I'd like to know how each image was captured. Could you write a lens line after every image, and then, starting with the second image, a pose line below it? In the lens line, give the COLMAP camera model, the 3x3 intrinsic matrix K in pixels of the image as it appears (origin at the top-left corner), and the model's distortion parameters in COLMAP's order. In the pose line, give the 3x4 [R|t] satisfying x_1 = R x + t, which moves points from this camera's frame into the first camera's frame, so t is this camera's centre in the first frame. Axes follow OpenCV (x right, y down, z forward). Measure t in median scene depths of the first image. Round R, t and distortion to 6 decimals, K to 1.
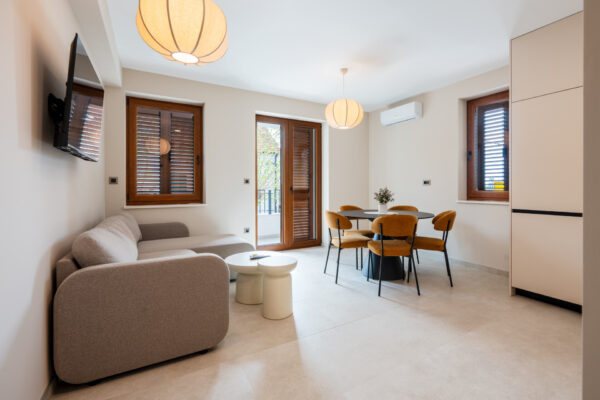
lens RADIAL K [[292.6, 0, 321.1], [0, 292.6, 188.0], [0, 0, 1]] dist [-0.000402, -0.000159]
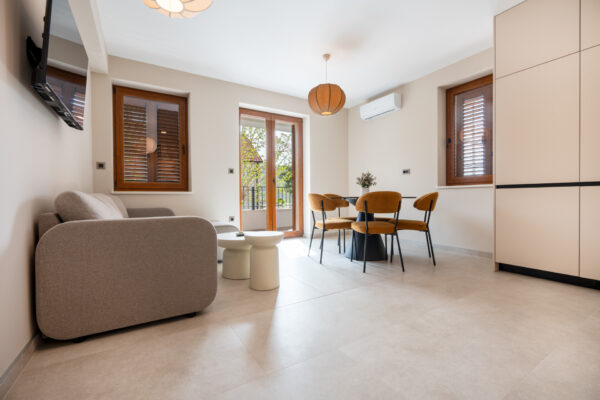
lens RADIAL K [[273.7, 0, 298.4], [0, 273.7, 201.3], [0, 0, 1]] dist [-0.000780, 0.000120]
pose [[0.999976, -0.006742, -0.001378, -0.022171], [0.006755, 0.999937, 0.009016, 0.096182], [0.001317, -0.009026, 0.999958, 0.047059]]
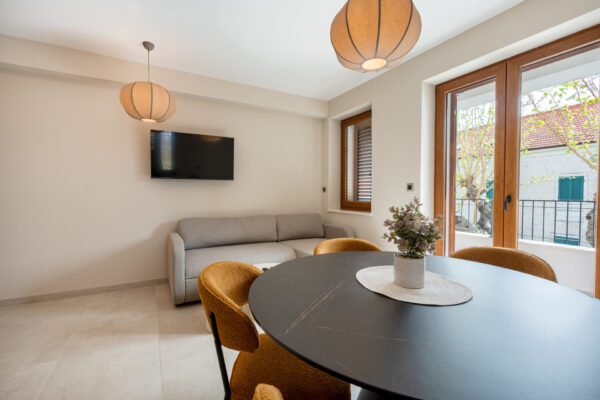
lens RADIAL K [[273.7, 0, 298.4], [0, 273.7, 201.3], [0, 0, 1]] dist [-0.000780, 0.000120]
pose [[-0.039114, 0.027036, -0.998869, 0.546547], [-0.002127, 0.999629, 0.027140, -0.006282], [0.999232, 0.003186, -0.039042, 0.945535]]
